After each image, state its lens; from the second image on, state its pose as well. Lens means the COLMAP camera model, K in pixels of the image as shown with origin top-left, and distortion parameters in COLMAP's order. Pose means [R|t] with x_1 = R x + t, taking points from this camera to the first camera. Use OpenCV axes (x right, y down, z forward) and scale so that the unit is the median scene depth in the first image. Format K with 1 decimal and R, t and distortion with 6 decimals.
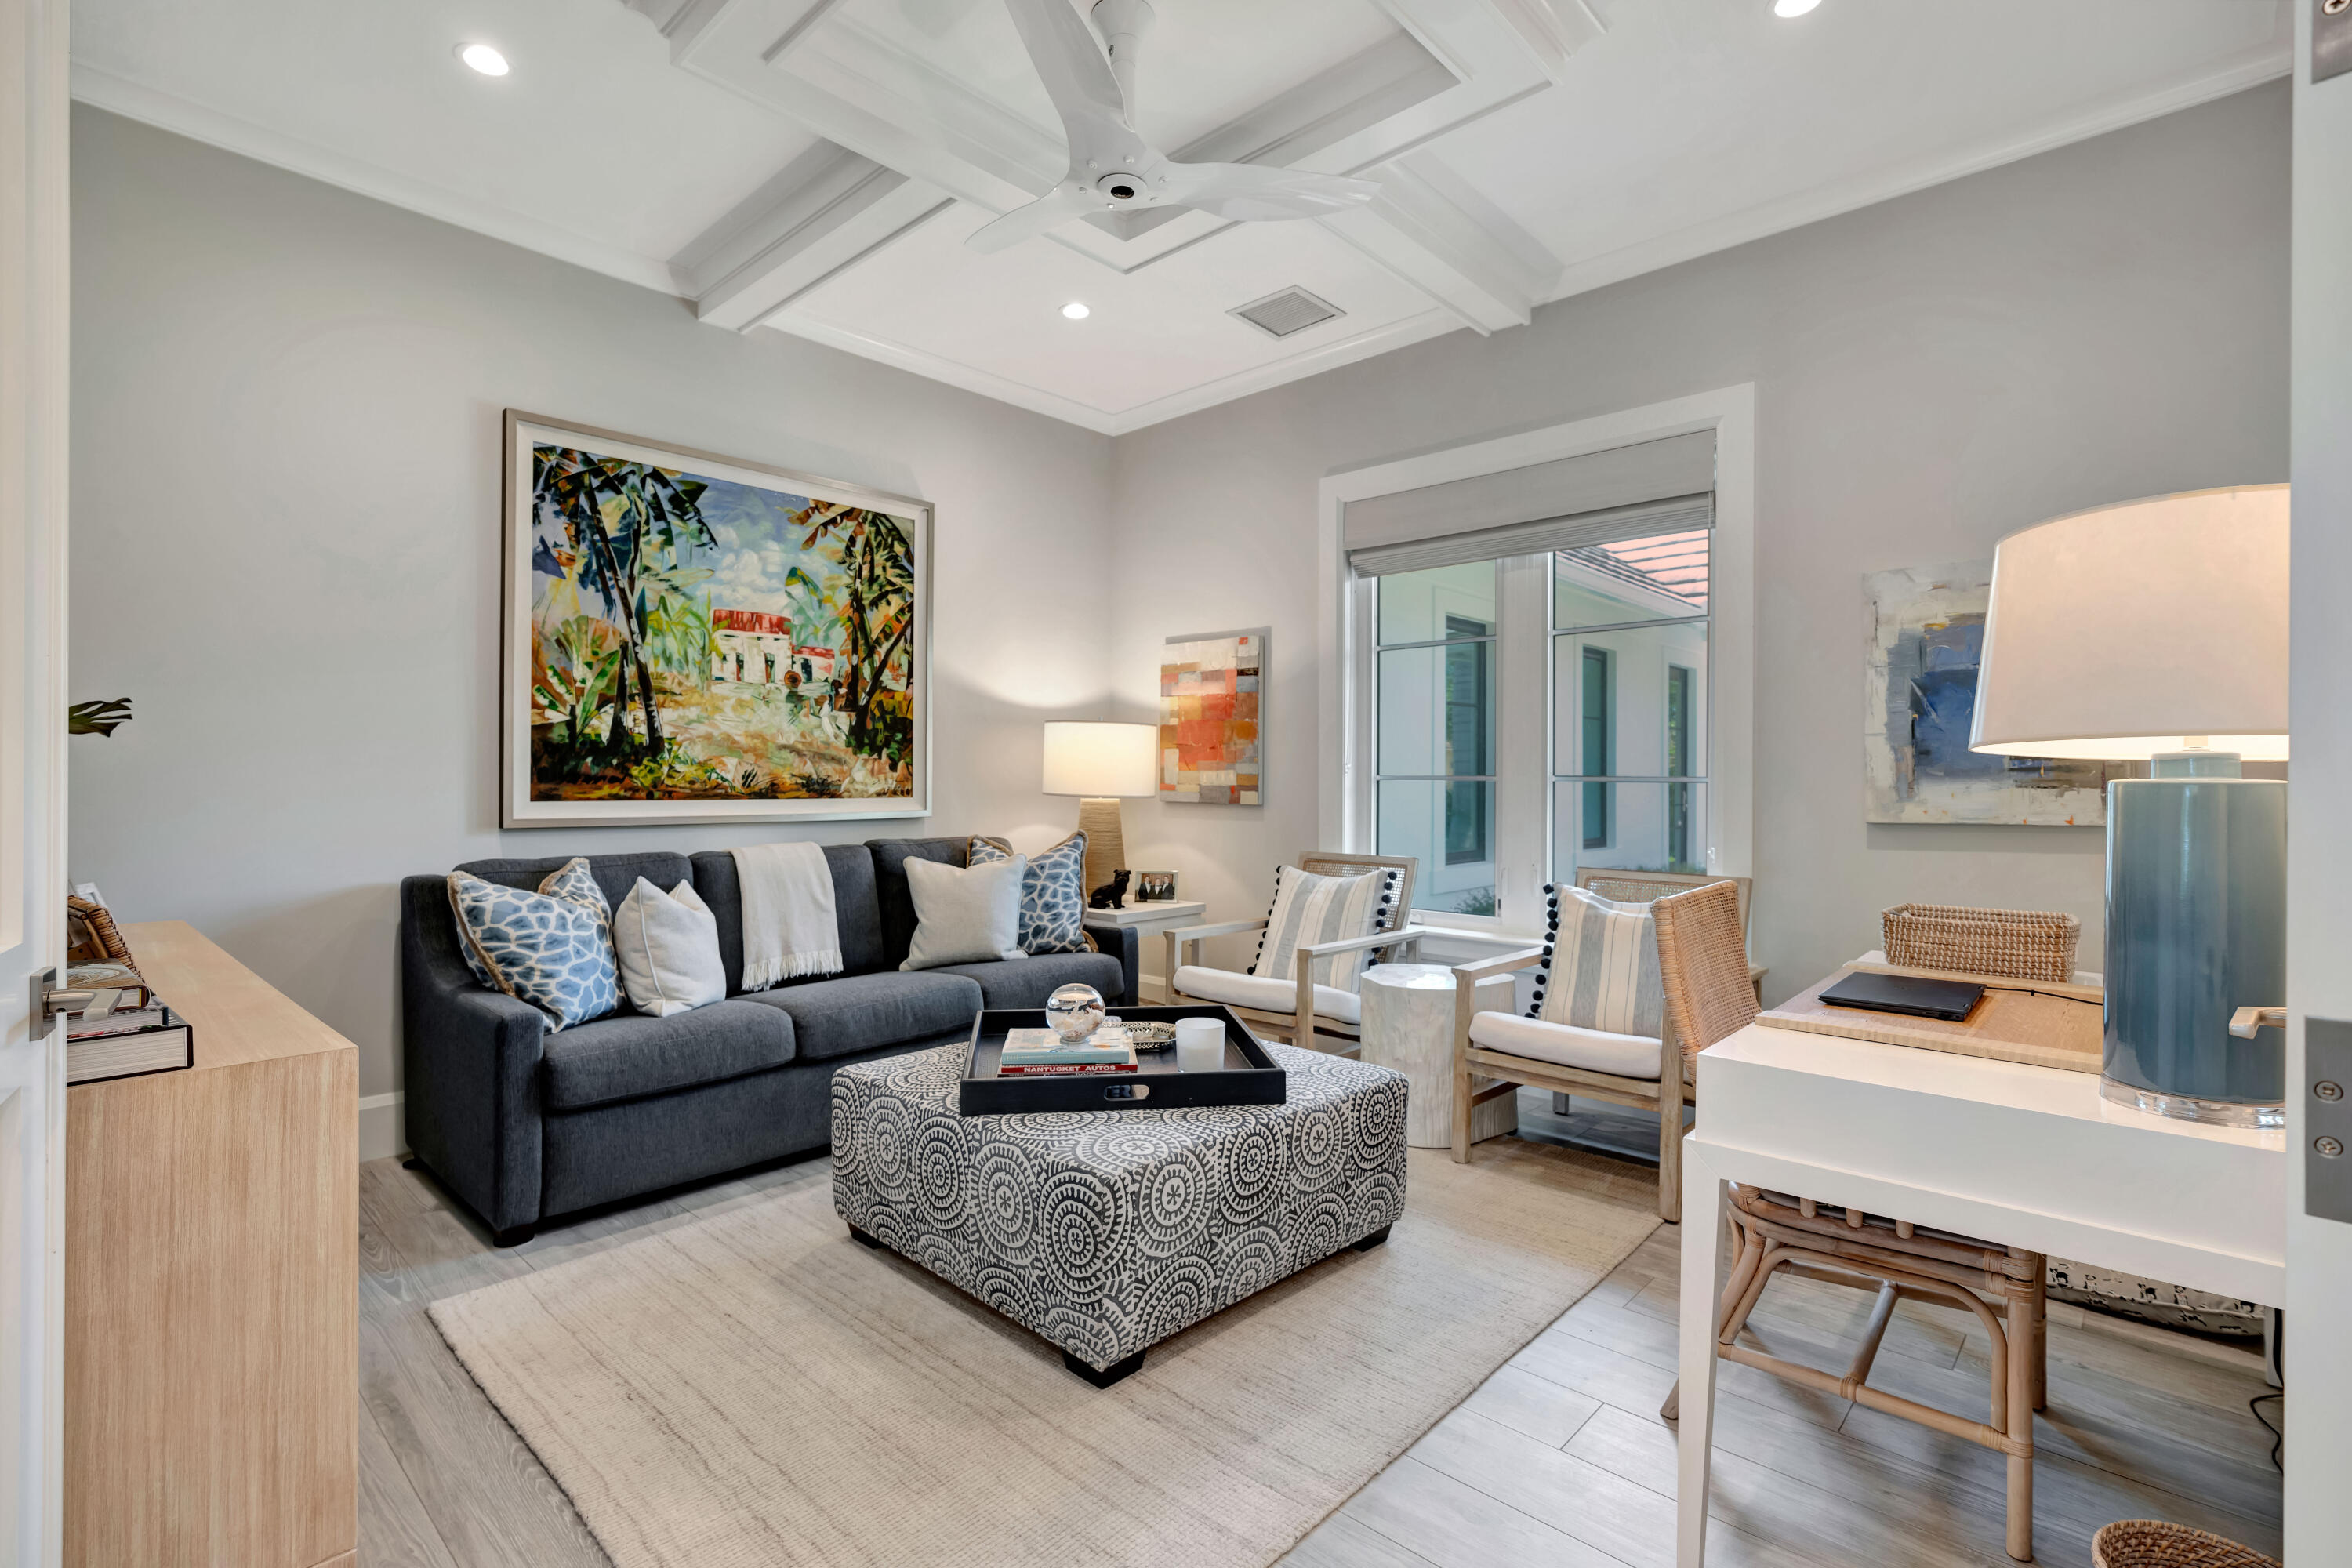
lens RADIAL K [[1091.9, 0, 1179.4], [0, 1091.9, 780.5], [0, 0, 1]] dist [-0.018147, -0.000003]
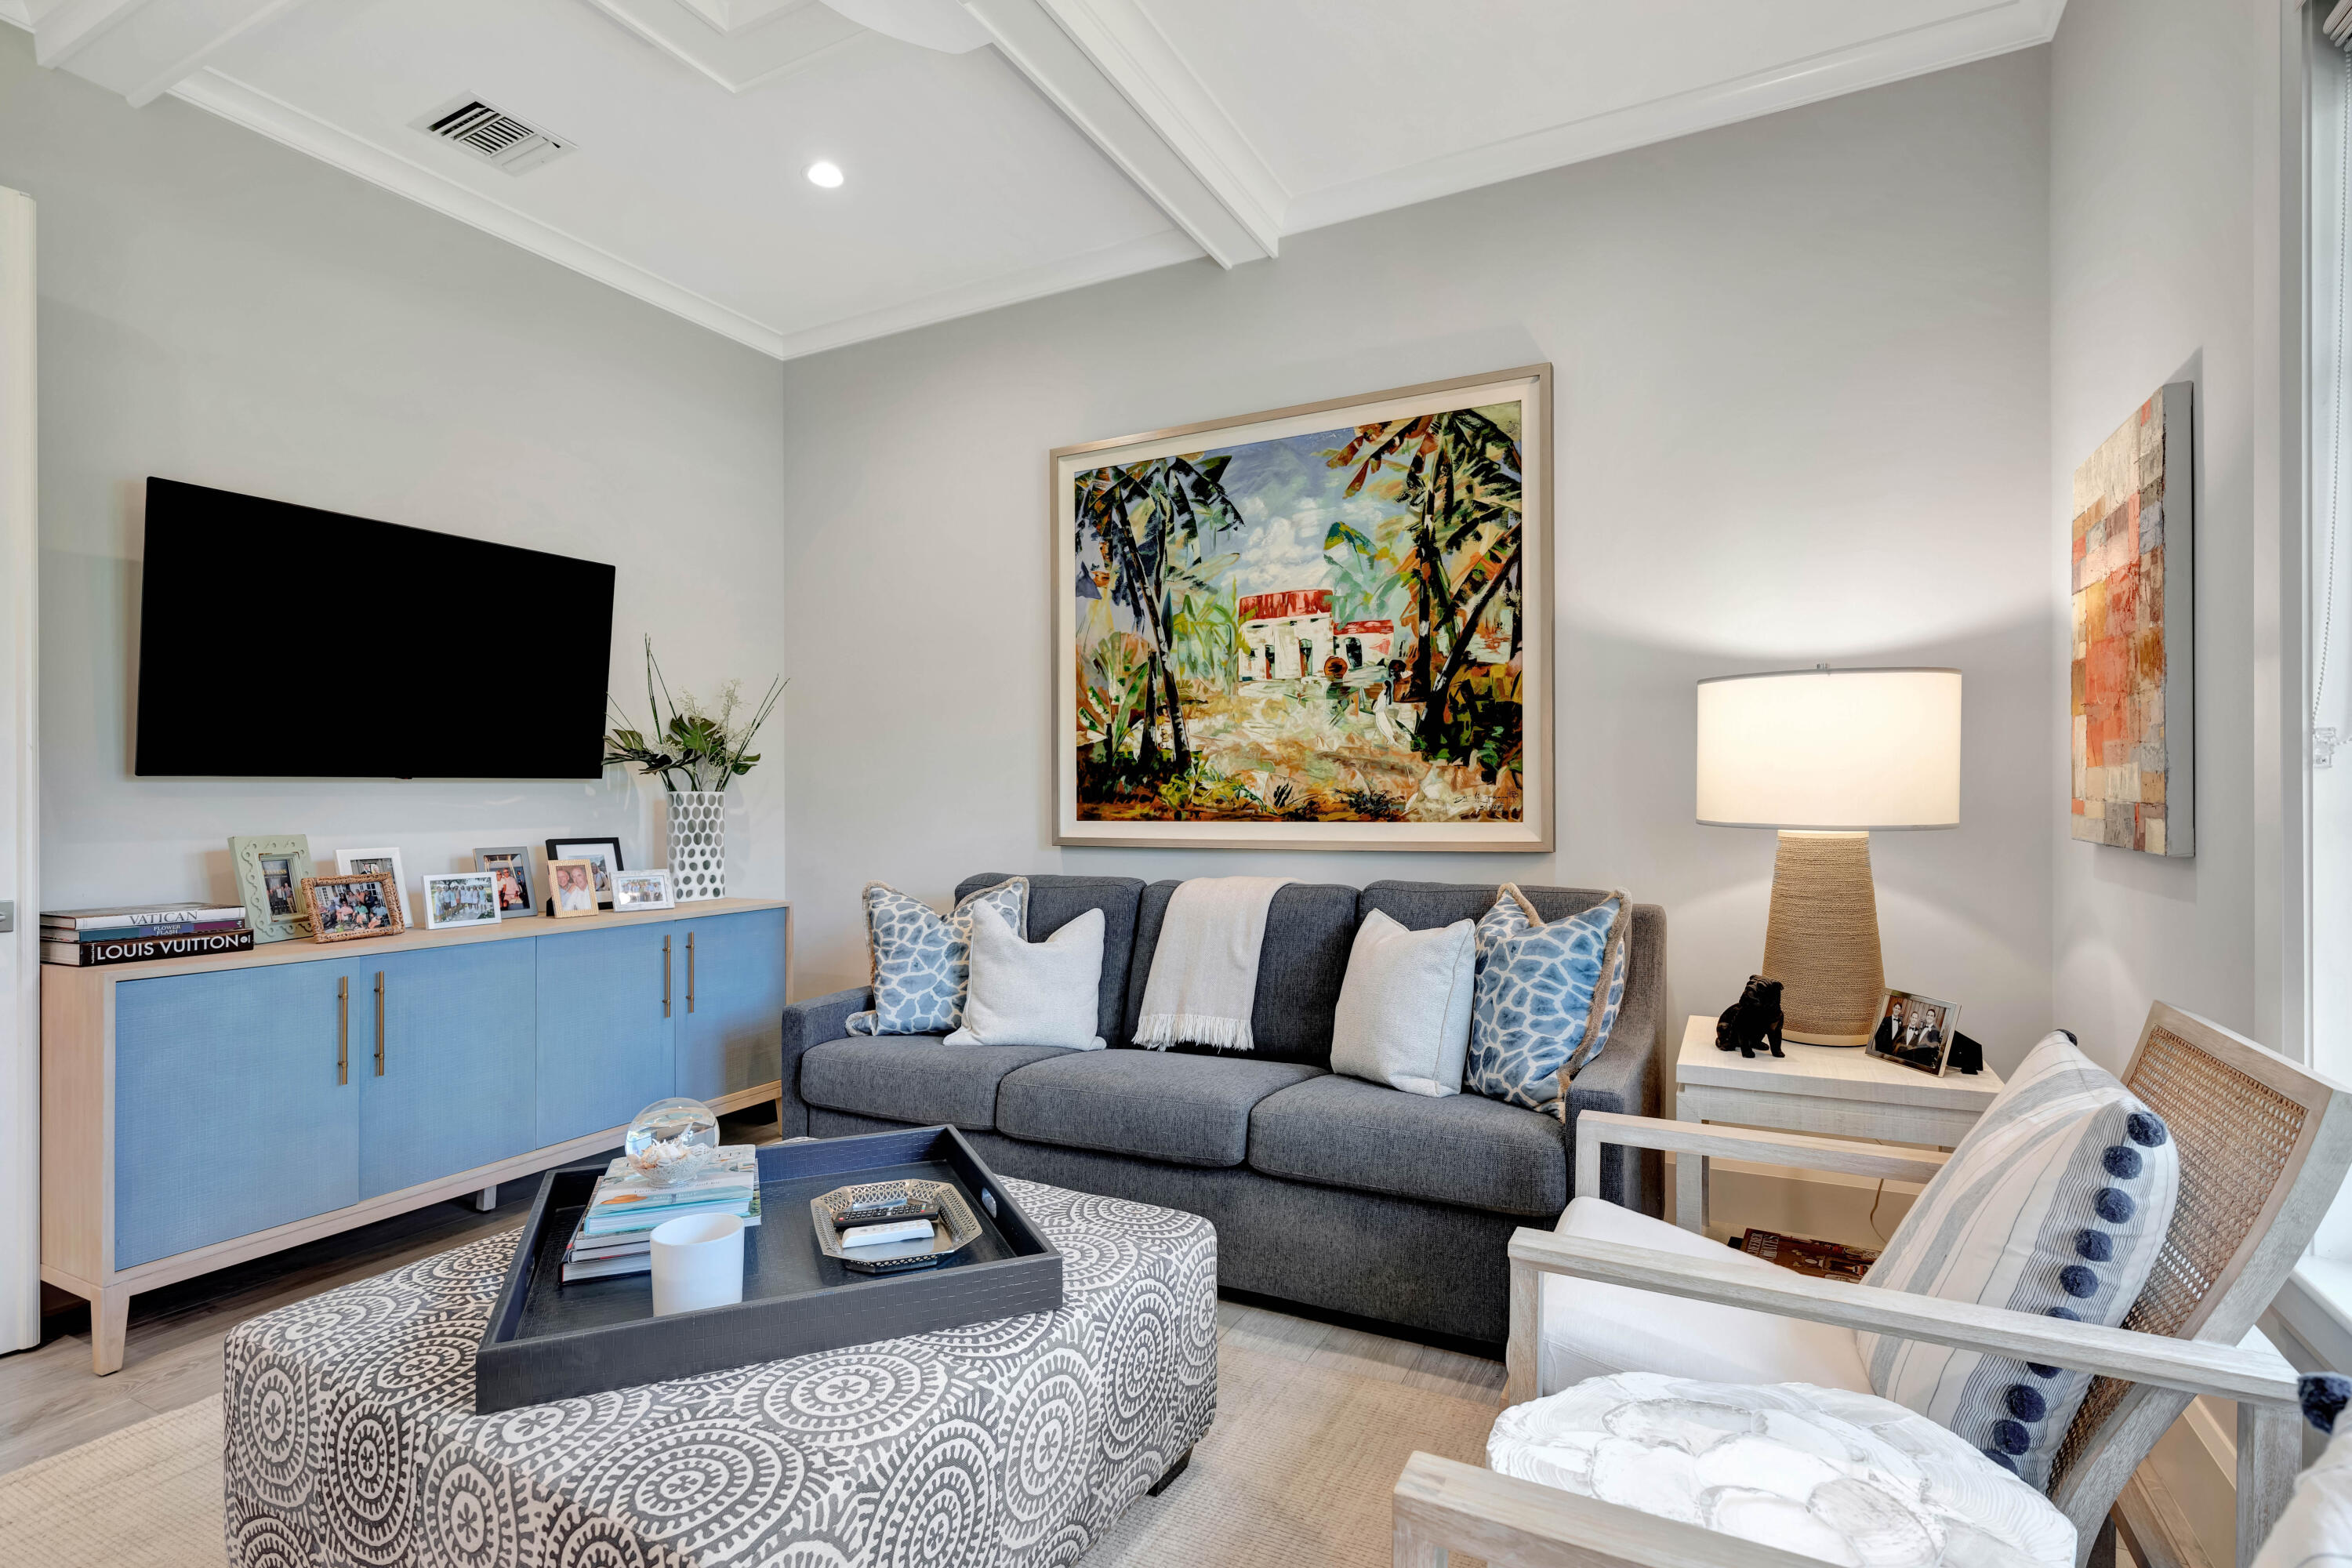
lens RADIAL K [[1148.5, 0, 1173.0], [0, 1148.5, 803.2], [0, 0, 1]] dist [-0.010900, 0.000742]
pose [[0.253611, -0.001413, -0.967305, 0.426157], [0.006931, 0.999976, 0.000357, 0.002783], [0.967282, -0.006795, 0.253615, 0.709812]]
